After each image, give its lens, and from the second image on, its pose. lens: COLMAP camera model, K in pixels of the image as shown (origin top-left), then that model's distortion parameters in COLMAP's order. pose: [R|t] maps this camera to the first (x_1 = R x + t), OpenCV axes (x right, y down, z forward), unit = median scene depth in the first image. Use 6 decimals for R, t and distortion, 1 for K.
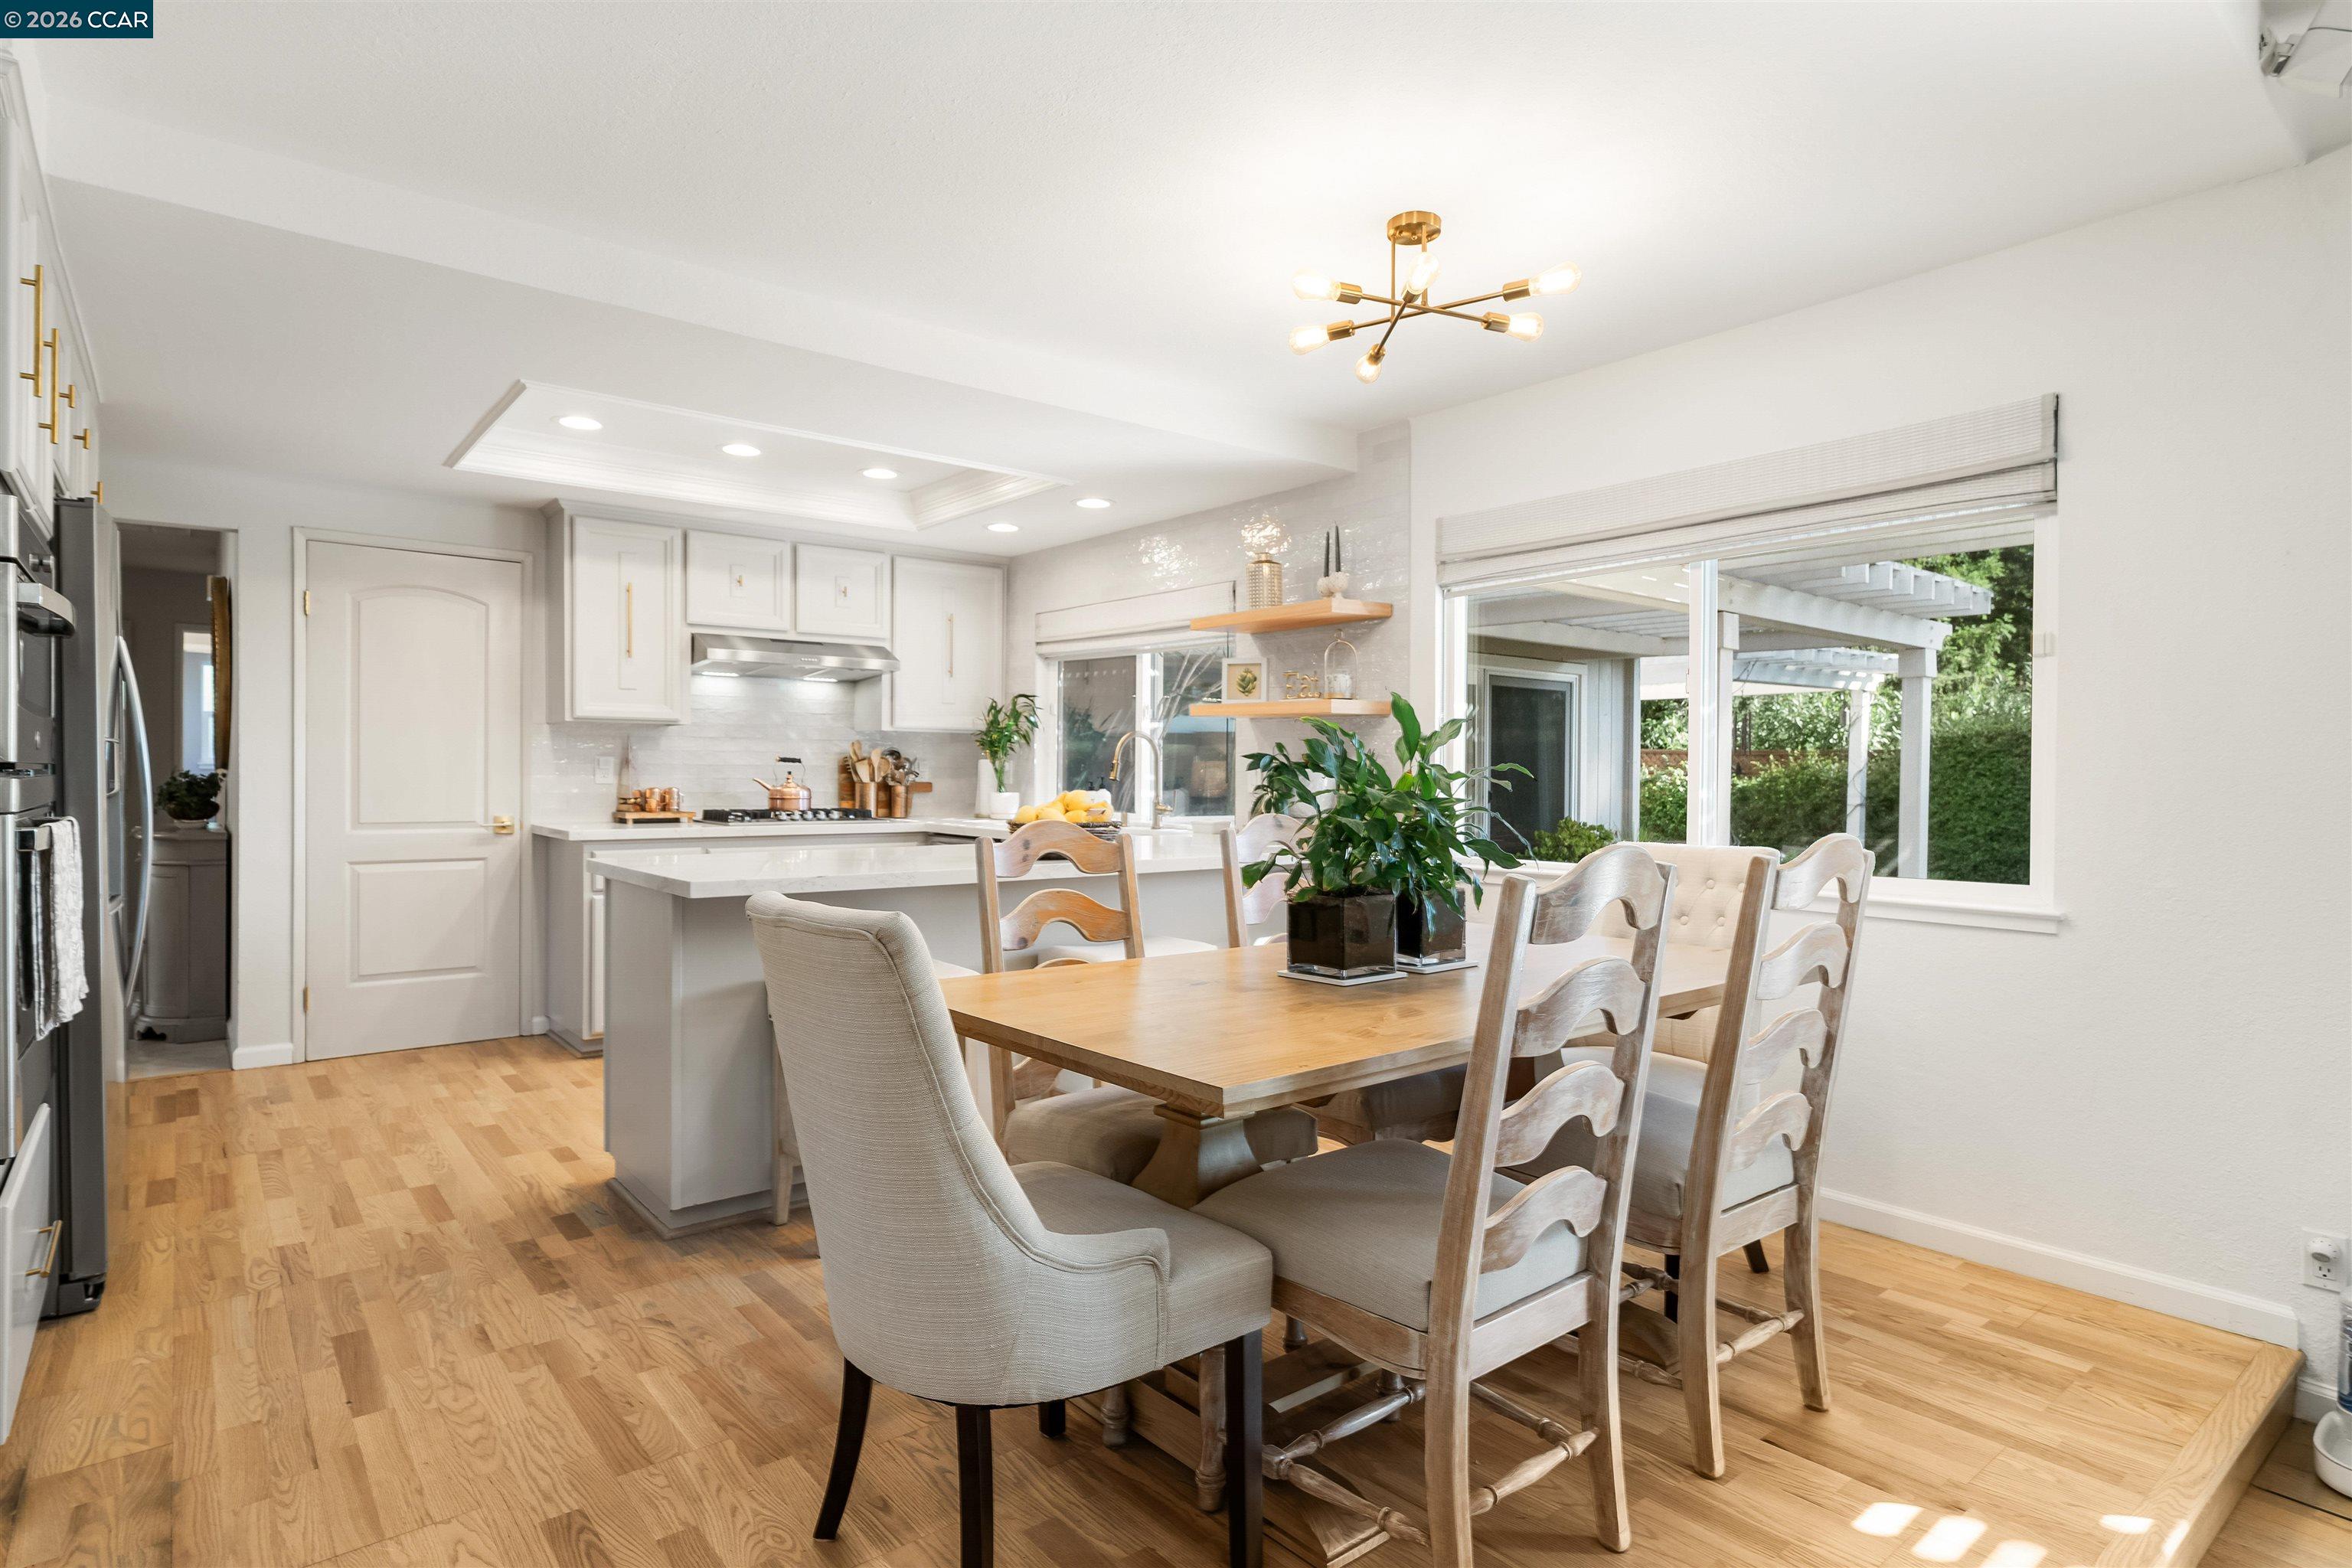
lens RADIAL K [[1234.5, 0, 1168.7], [0, 1234.5, 782.1], [0, 0, 1]] dist [0.000099, -0.001459]
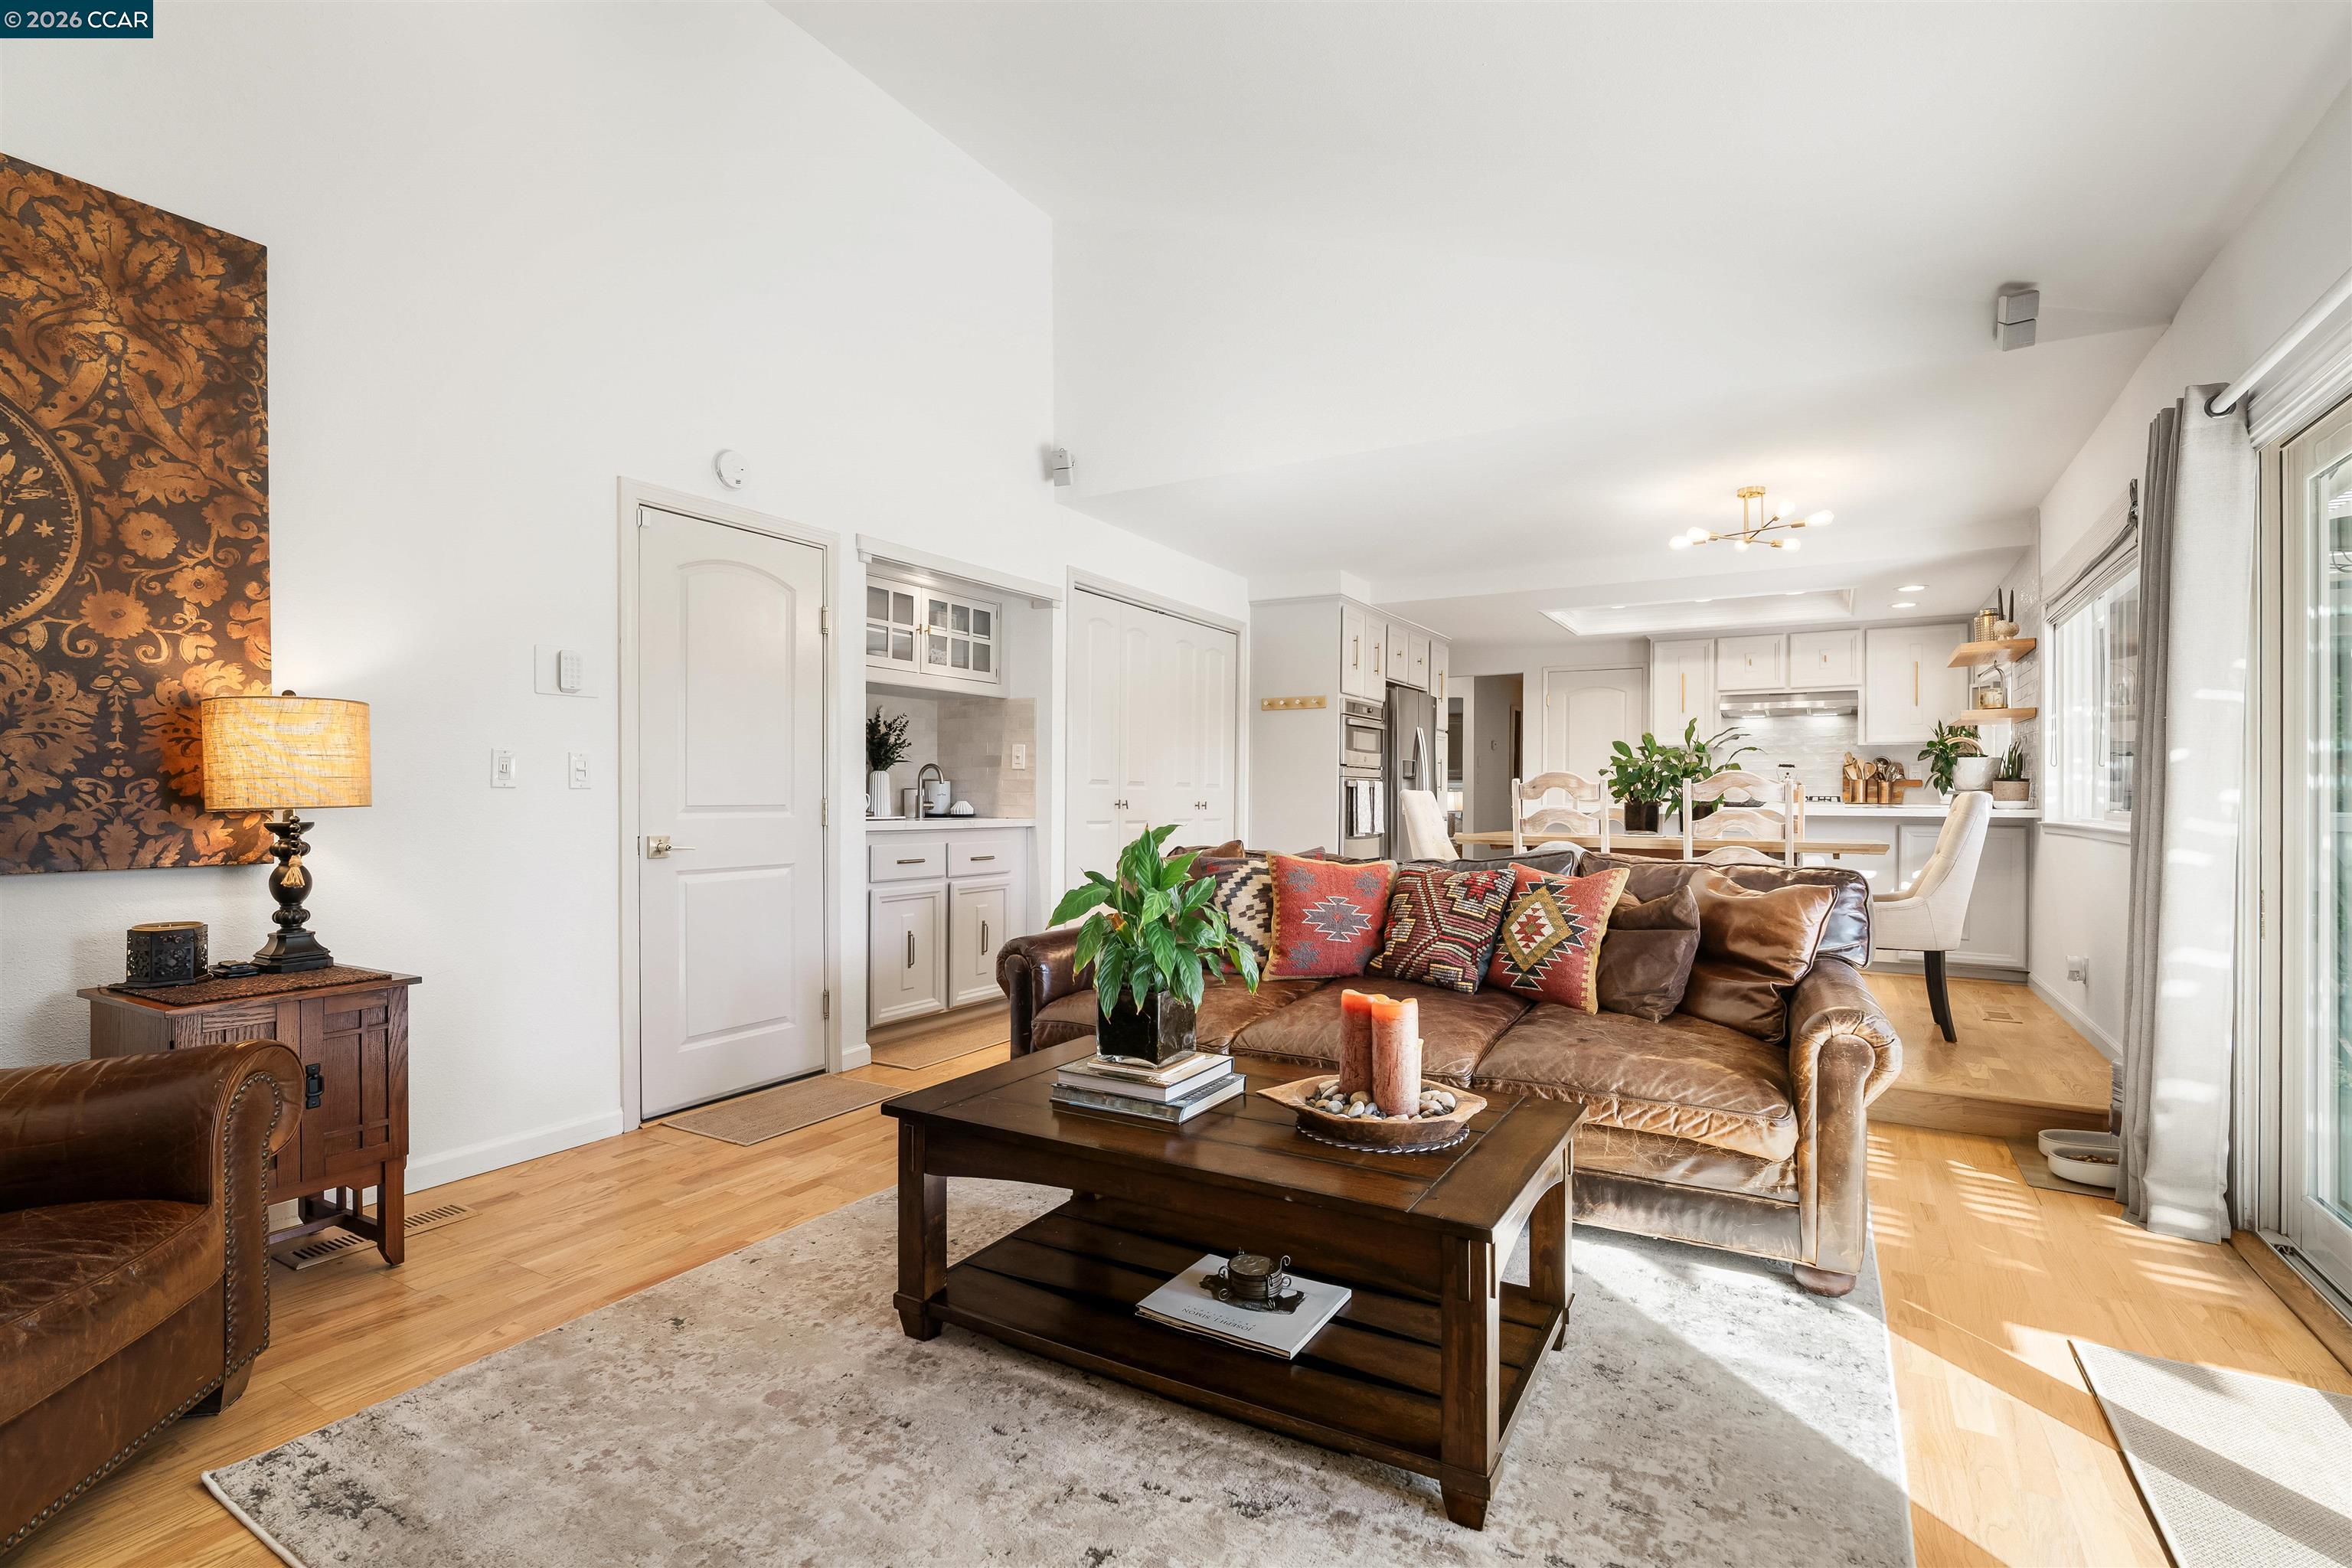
lens RADIAL K [[1075.5, 0, 1184.8], [0, 1075.5, 792.9], [0, 0, 1]] dist [-0.009584, 0.001920]
pose [[0.349807, -0.008017, -0.936788, 0.839316], [-0.010481, 0.999867, -0.012470, 0.048925], [0.936763, 0.014181, 0.349676, -0.271845]]
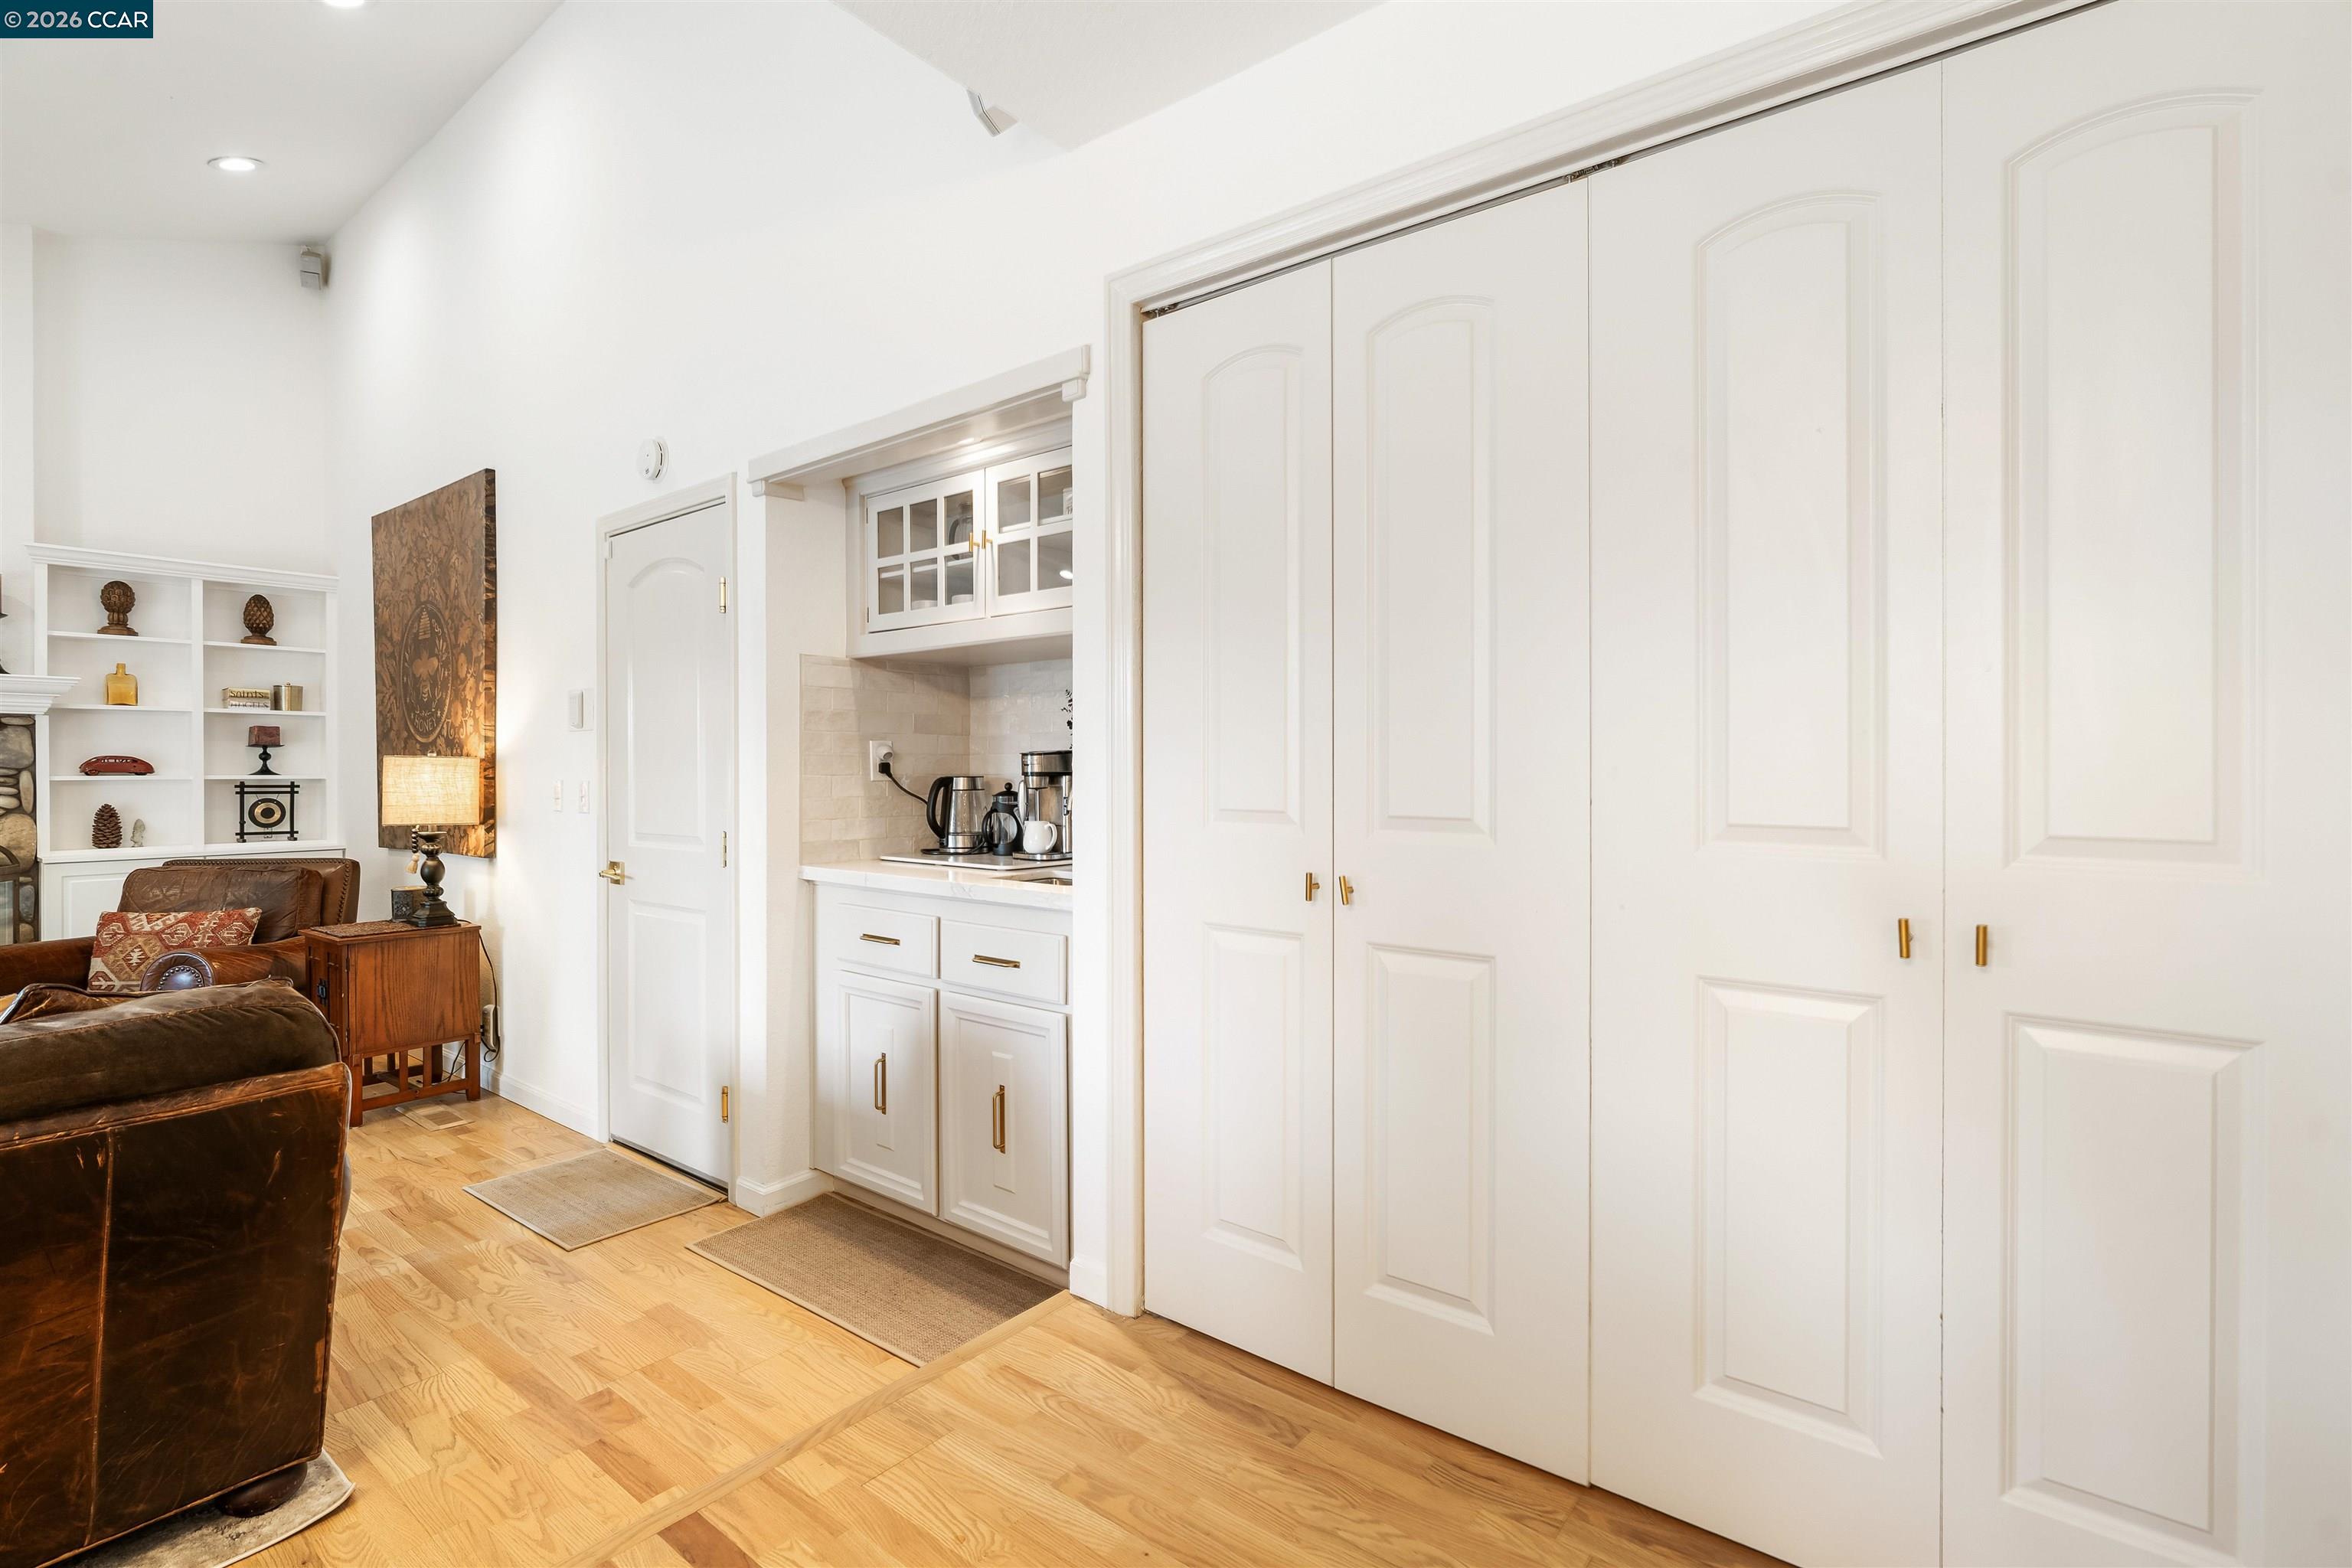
lens RADIAL K [[1075.5, 0, 1191.1], [0, 1075.5, 783.6], [0, 0, 1]] dist [-0.009584, 0.001920]
pose [[-0.972833, -0.002006, -0.231498, -0.138937], [-0.006528, 0.999803, 0.018768, 0.005168], [0.231415, 0.019770, -0.972654, 0.421193]]
